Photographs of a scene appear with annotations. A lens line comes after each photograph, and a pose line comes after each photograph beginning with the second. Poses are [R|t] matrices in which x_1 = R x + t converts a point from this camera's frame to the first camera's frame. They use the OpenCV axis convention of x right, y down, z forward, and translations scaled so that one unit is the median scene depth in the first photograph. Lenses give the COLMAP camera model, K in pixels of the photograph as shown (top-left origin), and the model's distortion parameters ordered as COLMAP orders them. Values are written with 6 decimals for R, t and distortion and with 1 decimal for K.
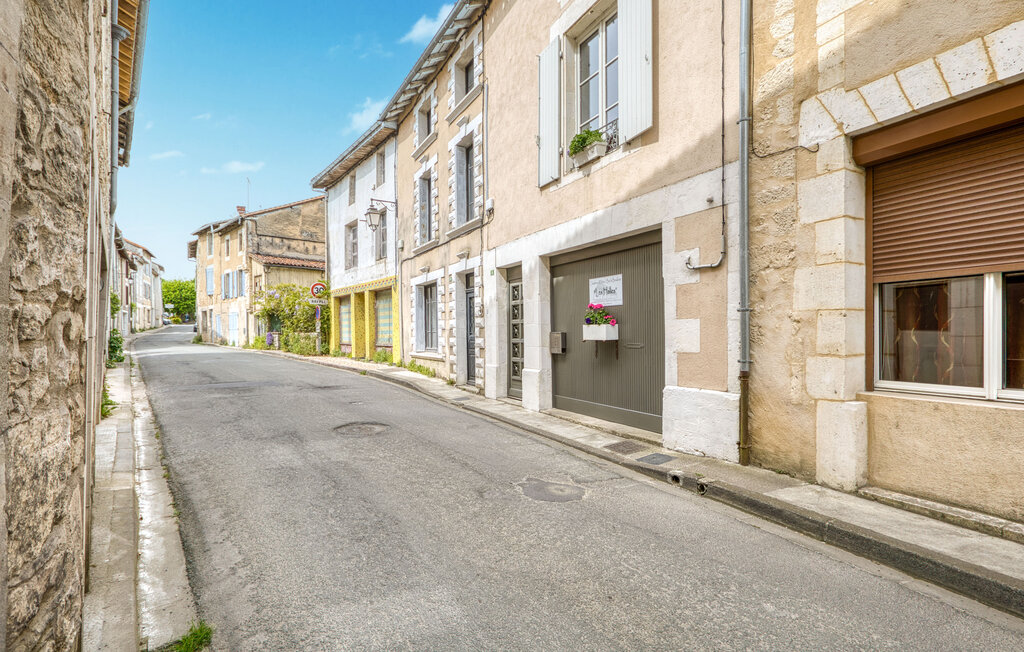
lens RADIAL K [[482.2, 0, 512.1], [0, 482.2, 331.0], [0, 0, 1]] dist [0.000539, 0.000535]
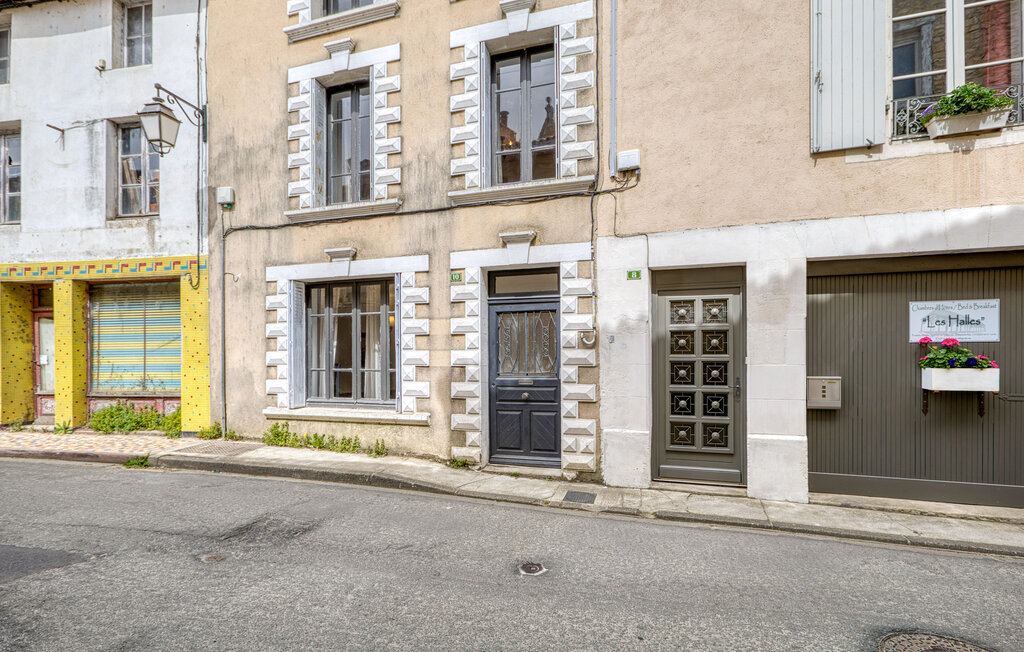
lens RADIAL K [[482.2, 0, 501.0], [0, 482.2, 353.6], [0, 0, 1]] dist [0.000539, 0.000535]
pose [[0.732268, 0.009166, 0.680955, -0.547076], [-0.004594, 0.999953, -0.008520, -0.017642], [-0.681001, 0.003111, 0.732276, 0.652111]]
